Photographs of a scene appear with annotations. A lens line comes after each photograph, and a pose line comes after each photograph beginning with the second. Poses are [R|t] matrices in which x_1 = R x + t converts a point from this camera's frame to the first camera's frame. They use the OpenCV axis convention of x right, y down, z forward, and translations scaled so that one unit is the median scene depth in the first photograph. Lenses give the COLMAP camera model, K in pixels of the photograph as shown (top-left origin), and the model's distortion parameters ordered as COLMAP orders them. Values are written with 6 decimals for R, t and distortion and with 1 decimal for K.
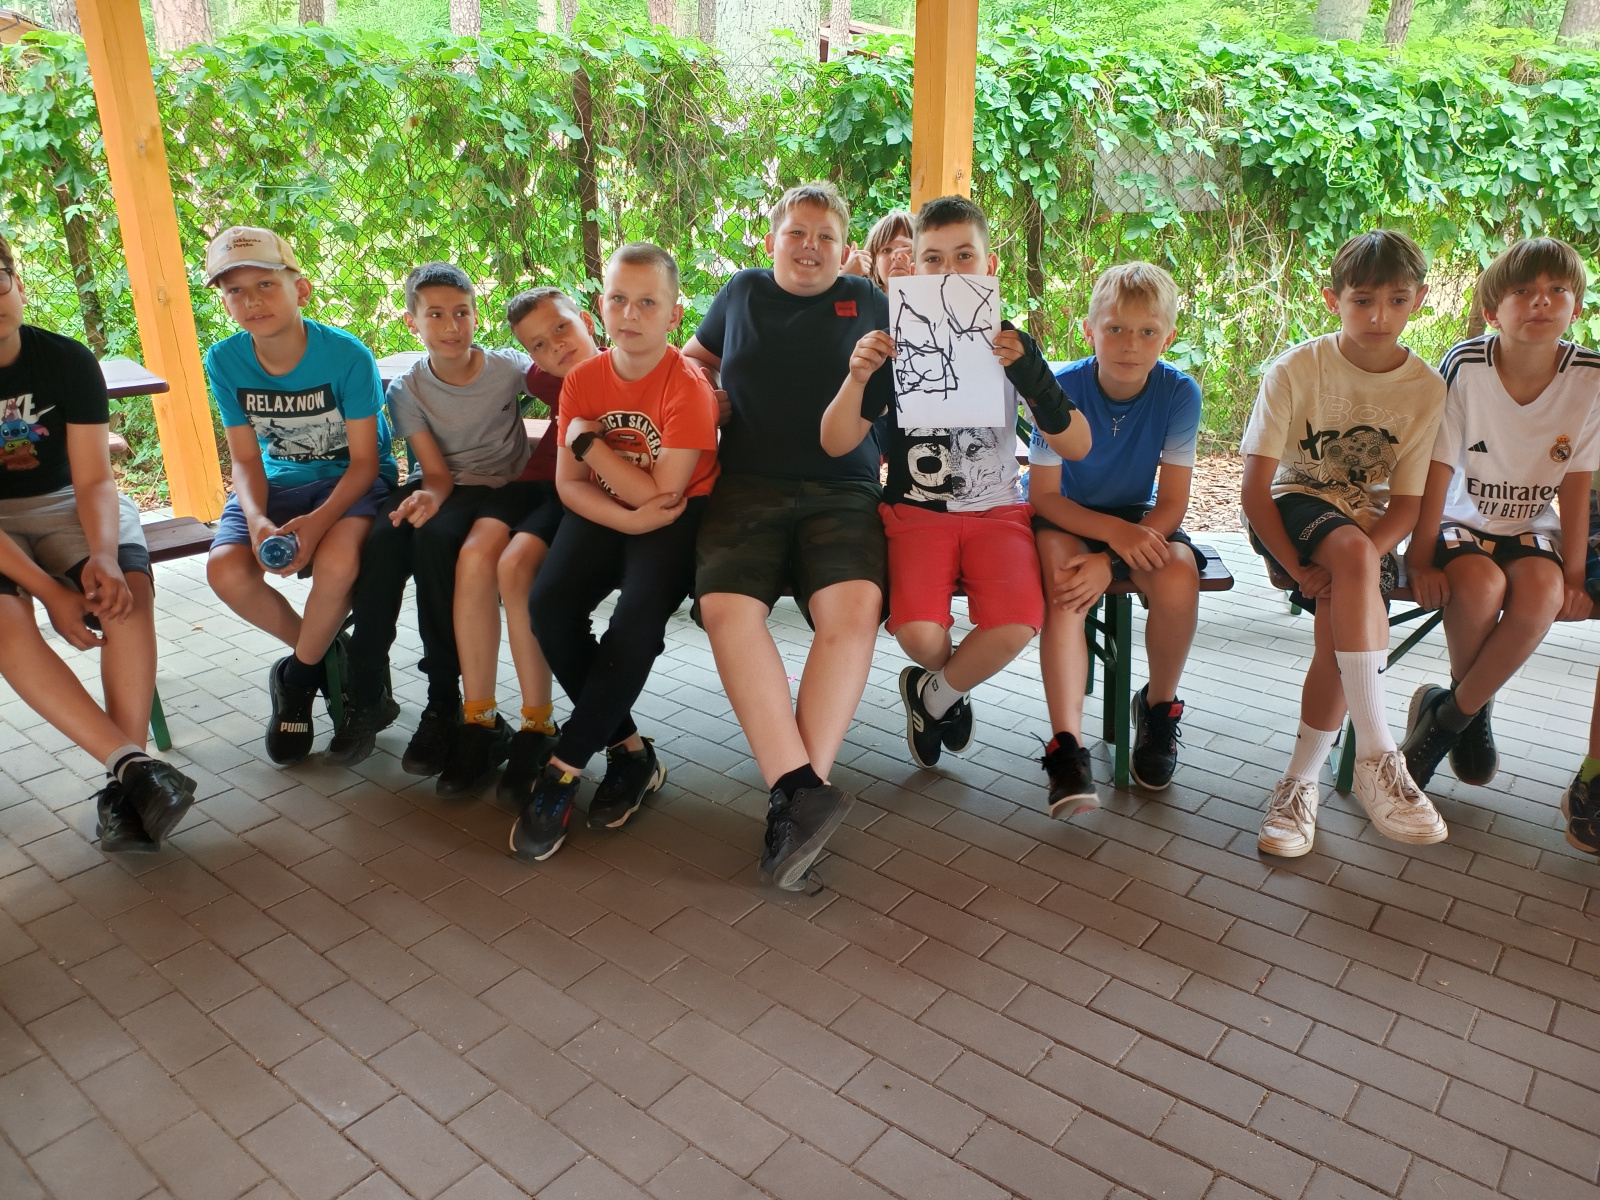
lens RADIAL K [[1218.2, 0, 800.0], [0, 1218.2, 600.0], [0, 0, 1]] dist [-0.014514, 0.001466]
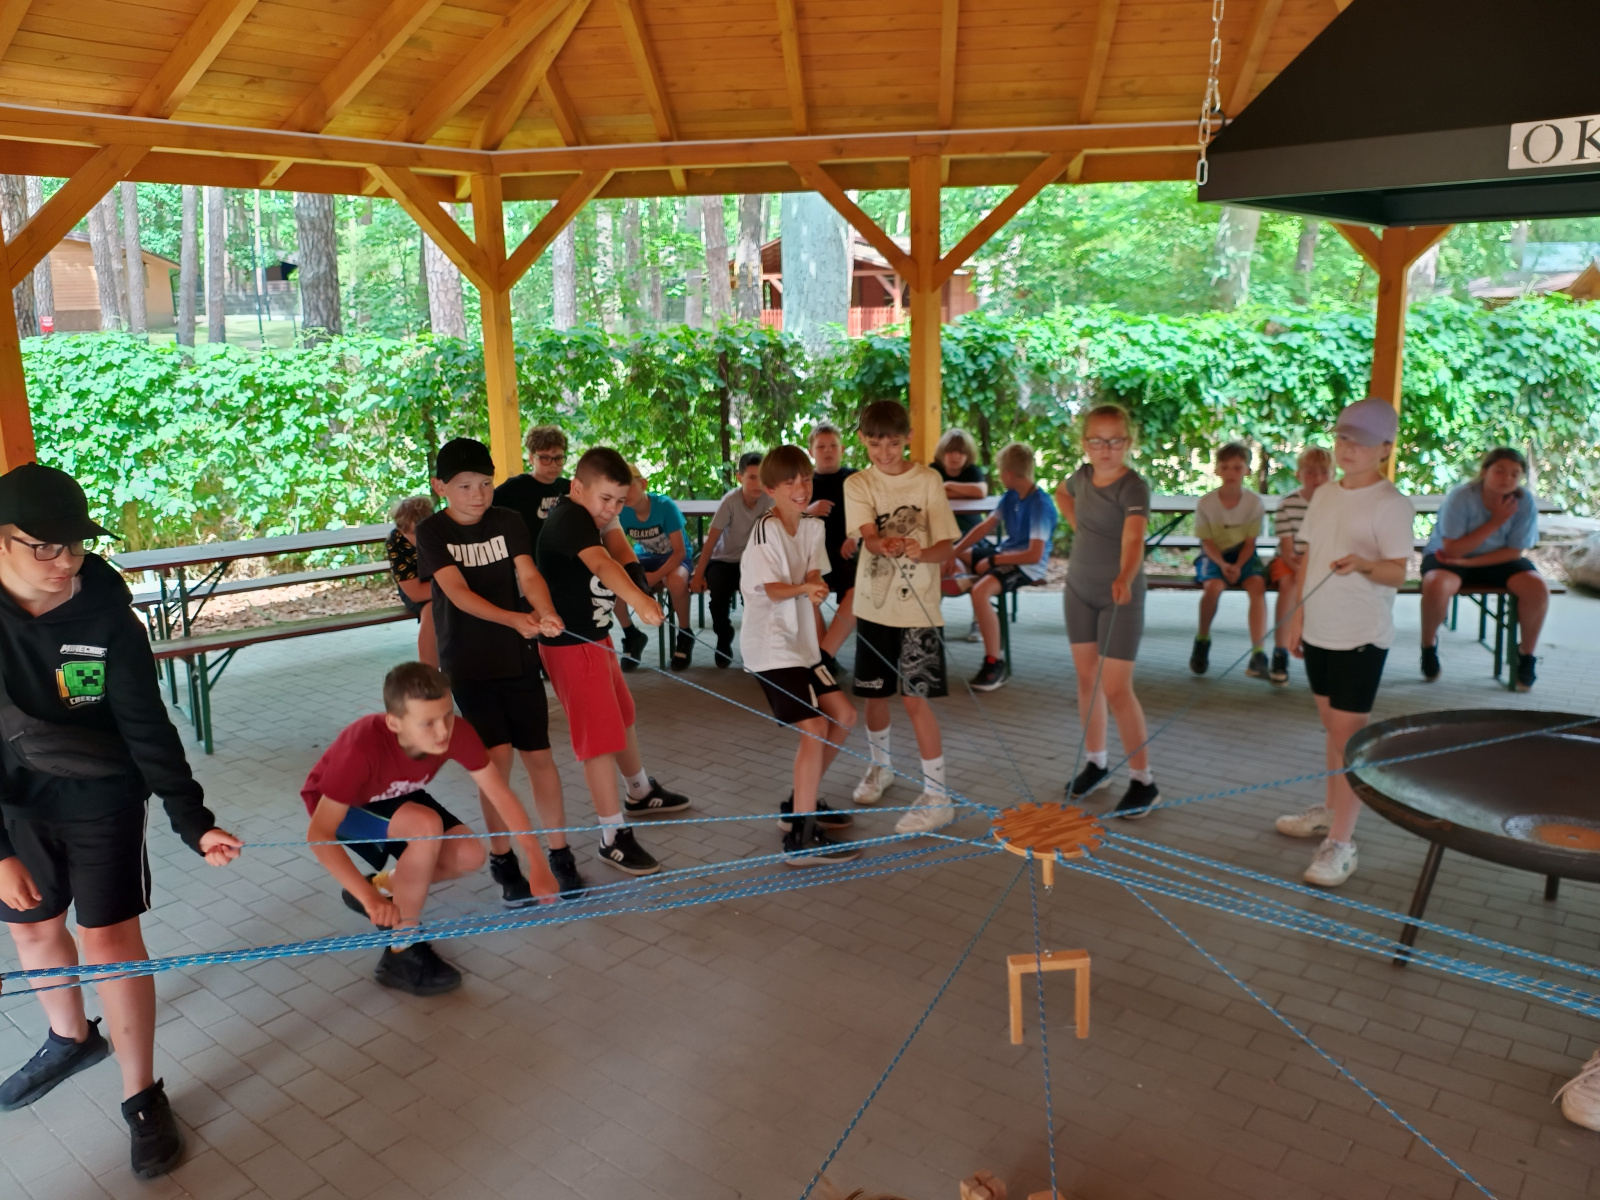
lens RADIAL K [[1196.1, 0, 800.0], [0, 1196.1, 600.0], [0, 0, 1]] dist [0.045912, -0.084777]
pose [[0.999786, -0.020674, -0.000478, -0.071286], [0.020493, 0.993589, -0.111181, 0.123271], [0.002773, 0.111147, 0.993800, -0.679127]]
